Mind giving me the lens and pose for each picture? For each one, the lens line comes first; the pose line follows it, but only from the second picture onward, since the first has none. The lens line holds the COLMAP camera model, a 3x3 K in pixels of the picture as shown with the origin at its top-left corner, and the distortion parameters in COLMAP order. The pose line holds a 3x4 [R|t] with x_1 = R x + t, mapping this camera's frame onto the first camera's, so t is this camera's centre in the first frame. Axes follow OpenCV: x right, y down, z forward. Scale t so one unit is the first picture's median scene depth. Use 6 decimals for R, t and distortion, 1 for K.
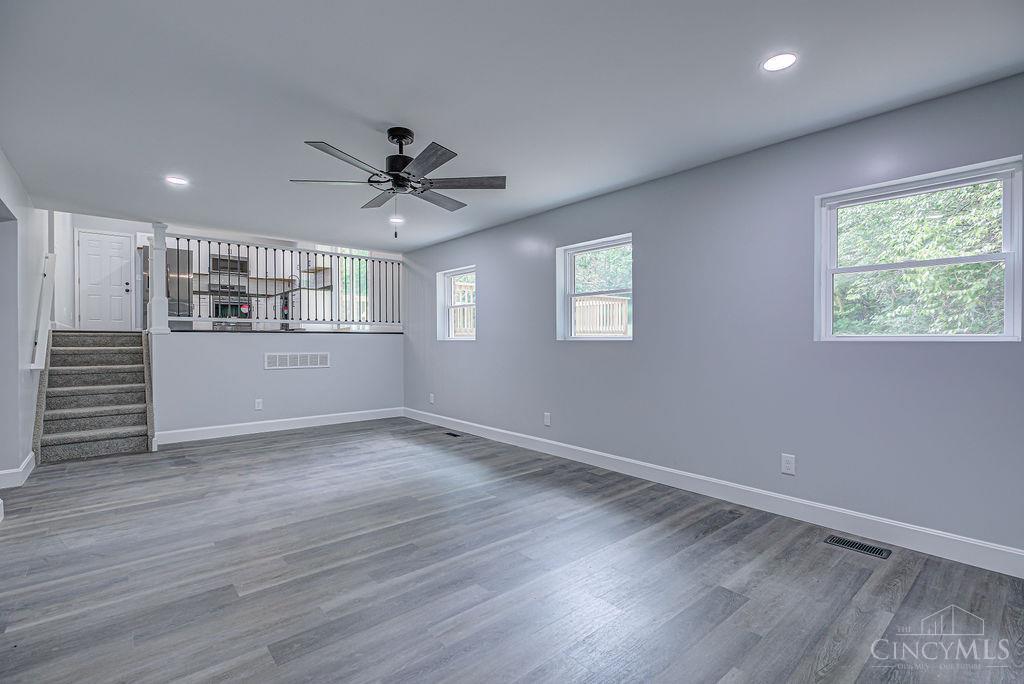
lens RADIAL K [[470.5, 0, 514.4], [0, 470.5, 343.7], [0, 0, 1]] dist [-0.004634, -0.000334]
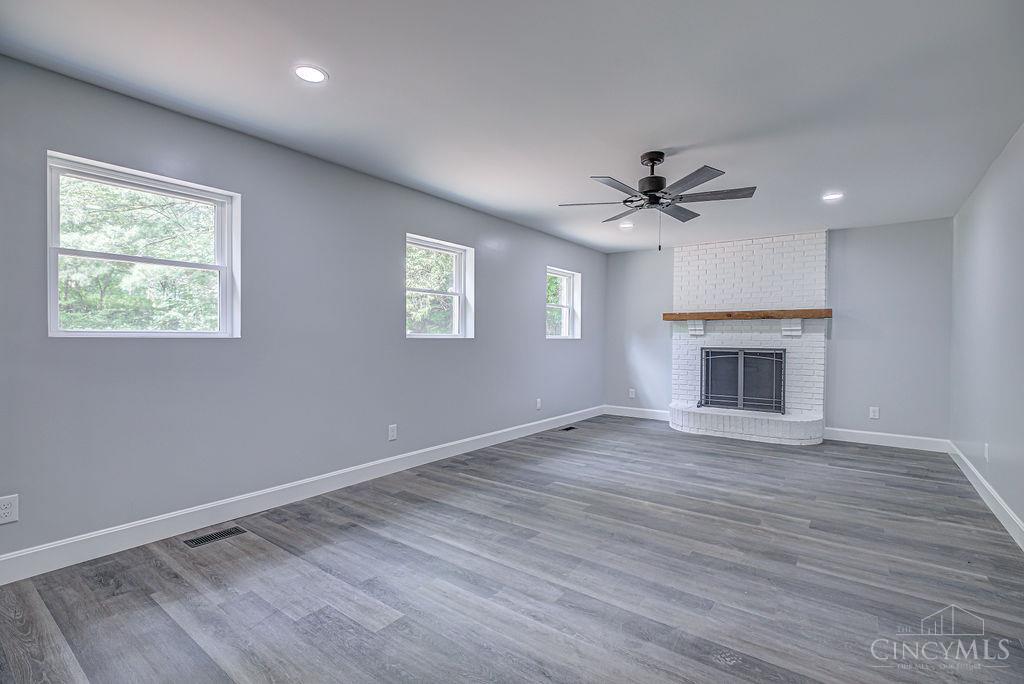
lens RADIAL K [[470.5, 0, 514.3], [0, 470.5, 337.1], [0, 0, 1]] dist [-0.004634, -0.000334]
pose [[-0.216059, -0.002502, 0.976377, -0.925529], [0.003074, 0.999990, 0.003243, -0.011524], [-0.976376, 0.003702, -0.216049, 1.135553]]
